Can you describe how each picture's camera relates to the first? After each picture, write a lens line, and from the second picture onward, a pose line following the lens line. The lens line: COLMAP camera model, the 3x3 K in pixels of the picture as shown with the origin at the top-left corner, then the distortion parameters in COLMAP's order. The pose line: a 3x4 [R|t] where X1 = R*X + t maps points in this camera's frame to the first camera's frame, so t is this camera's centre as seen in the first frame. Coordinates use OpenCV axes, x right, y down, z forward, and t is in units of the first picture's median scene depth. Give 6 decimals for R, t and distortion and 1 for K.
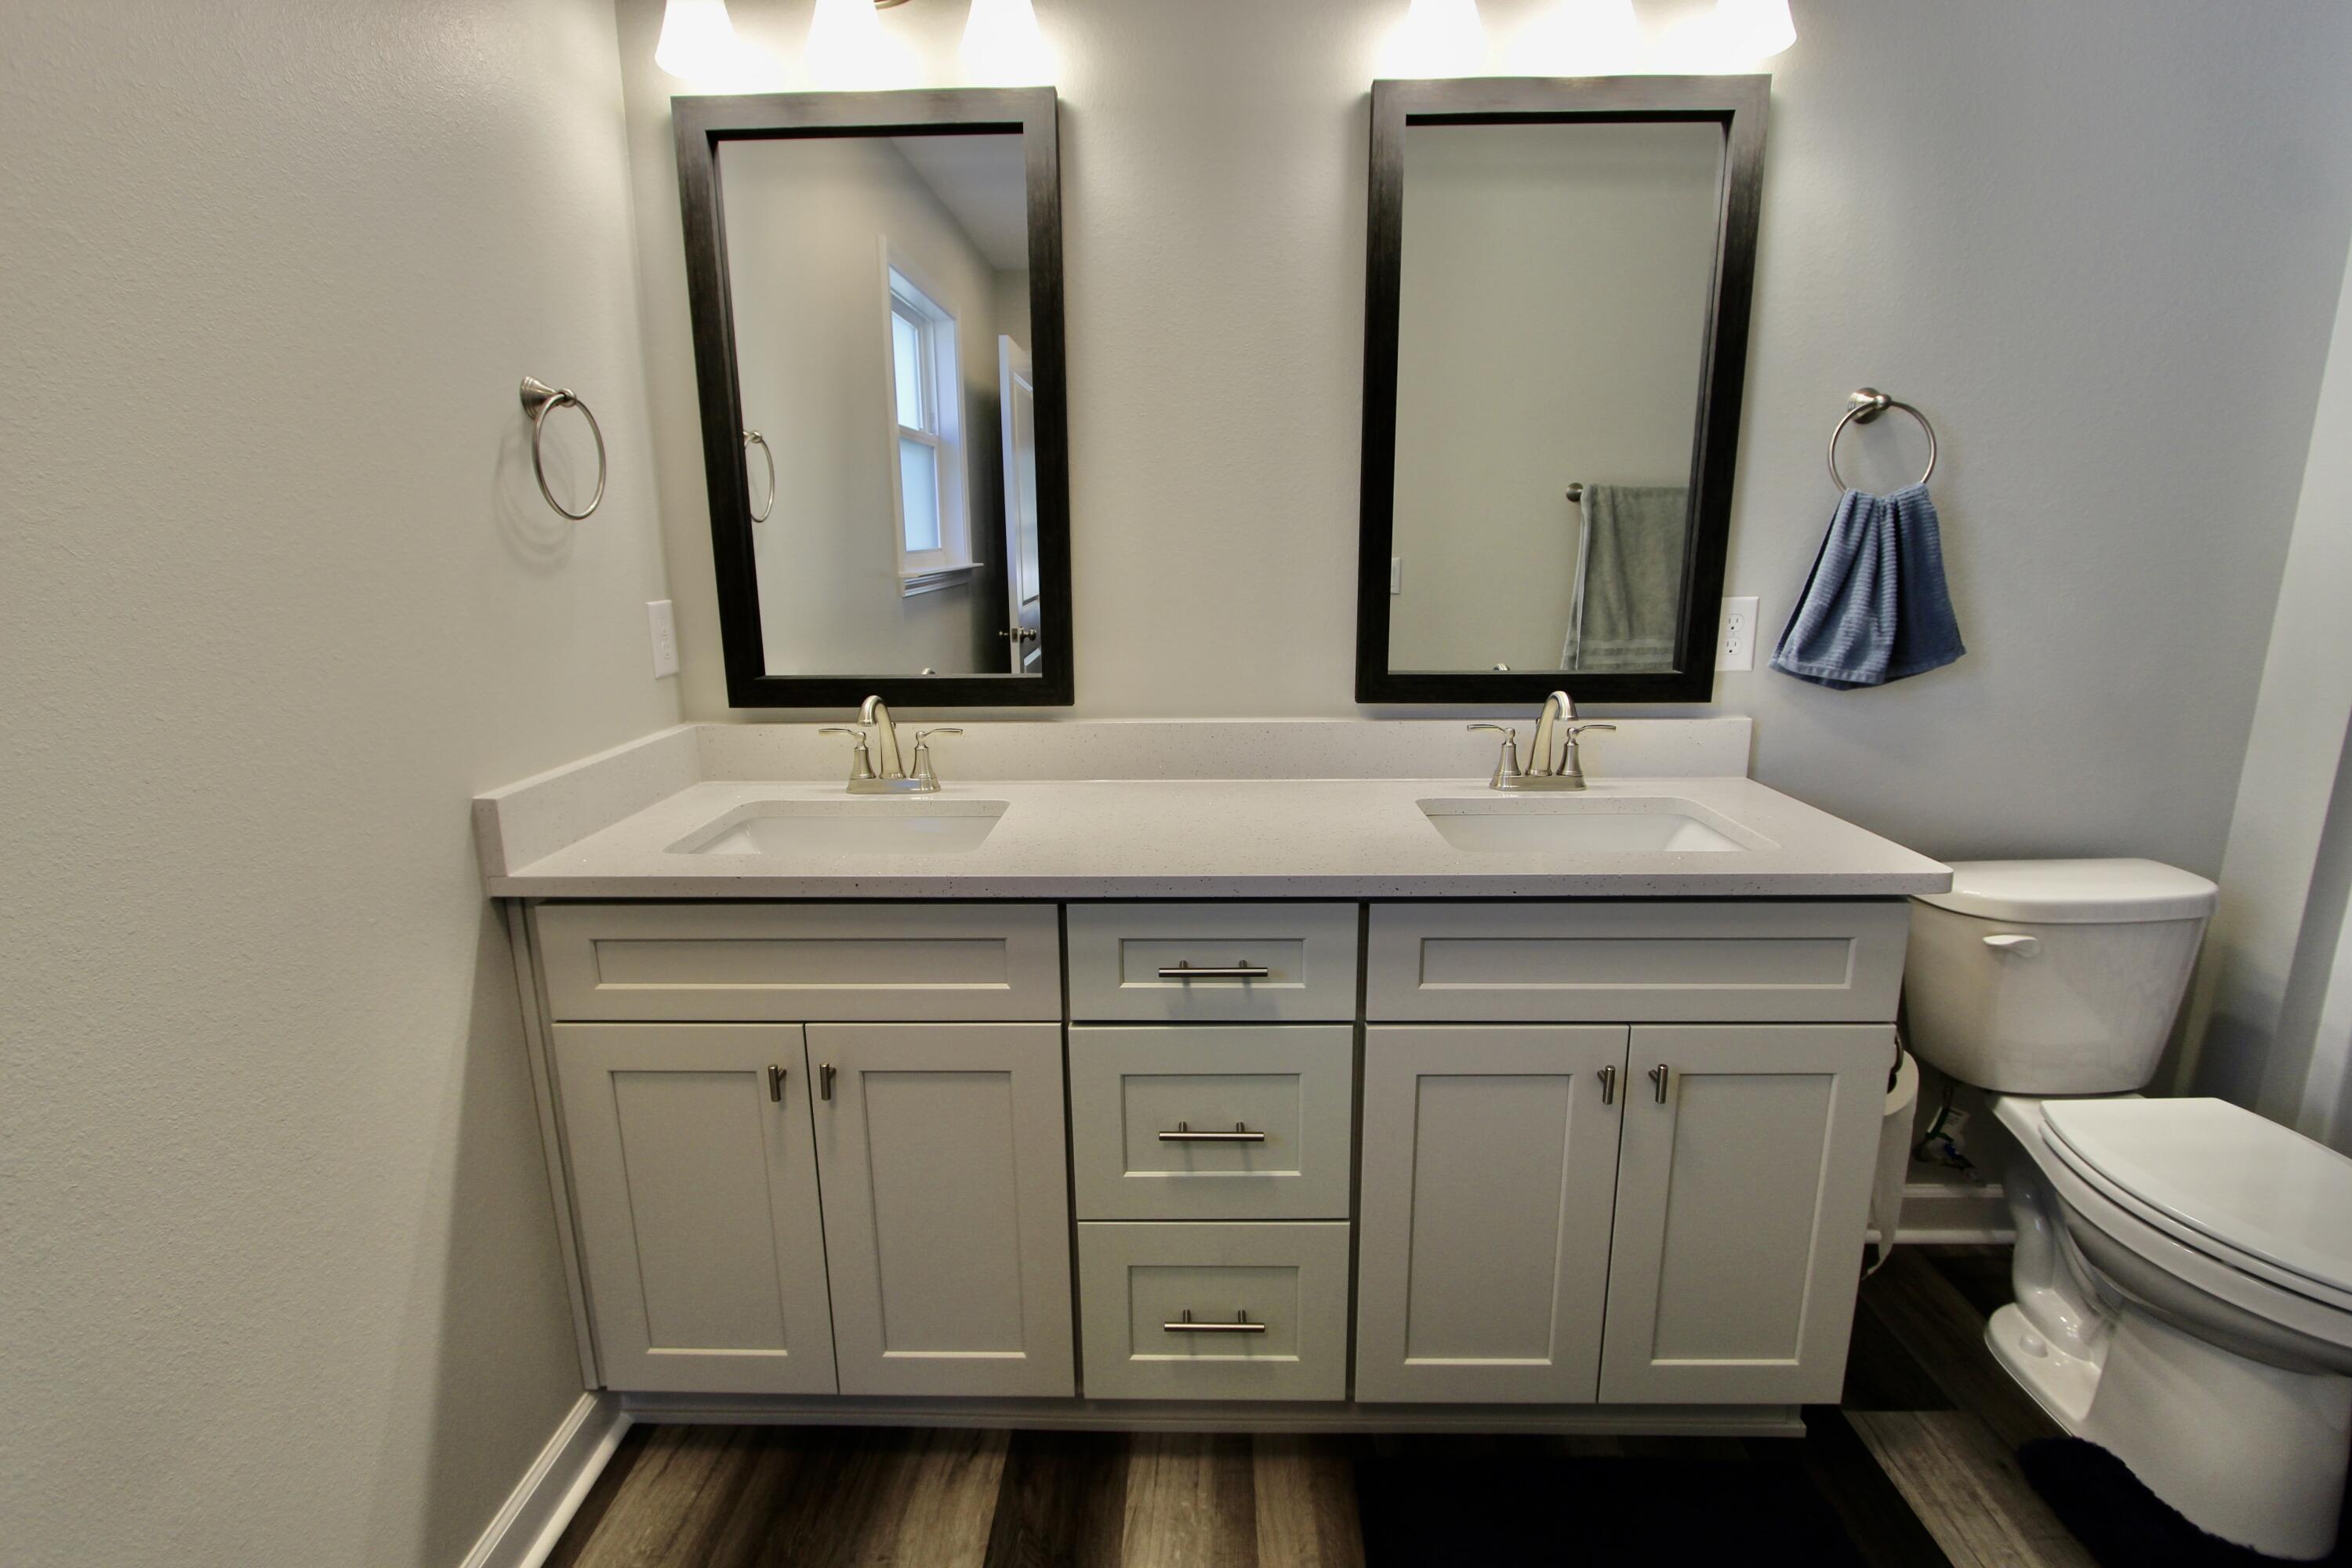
lens RADIAL K [[1081.9, 0, 1185.1], [0, 1081.9, 782.7], [0, 0, 1]] dist [-0.019049, 0.001851]
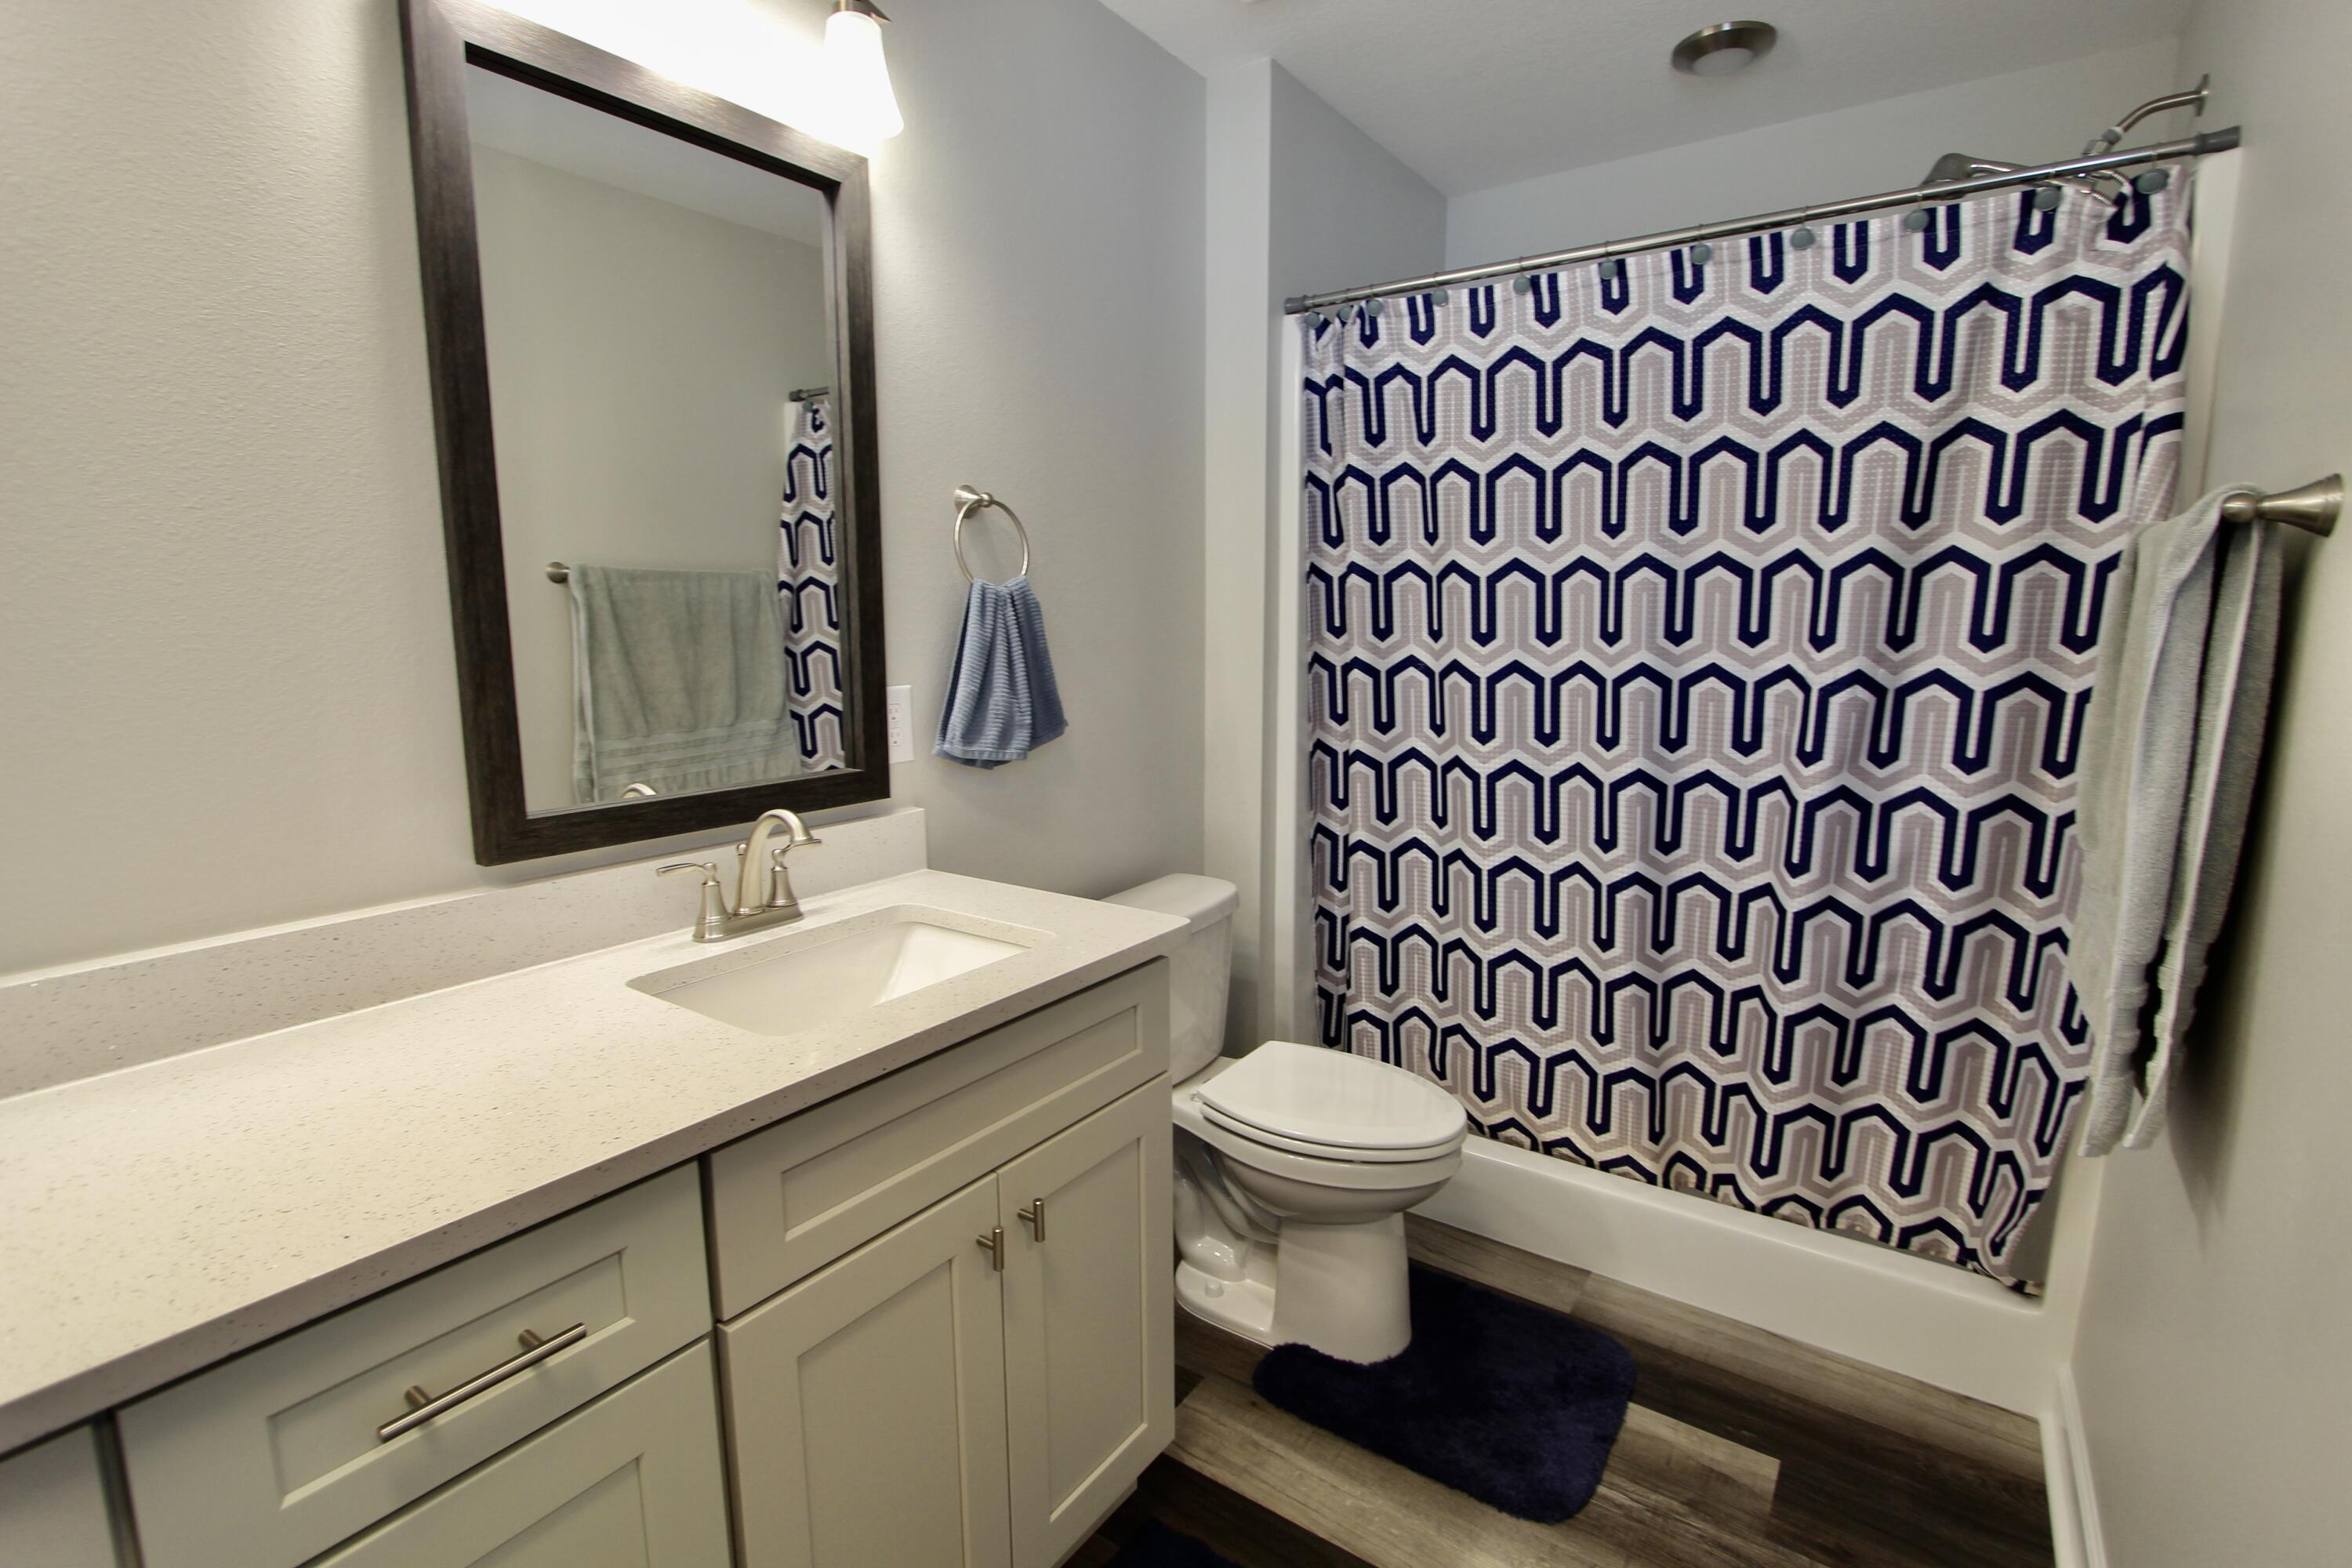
lens RADIAL K [[1081.9, 0, 1194.2], [0, 1081.9, 779.9], [0, 0, 1]] dist [-0.019049, 0.001851]
pose [[0.567427, -0.118566, 0.814843, -0.137266], [0.181620, 0.983229, 0.016595, -0.059265], [-0.803145, 0.138575, 0.579444, 0.241131]]
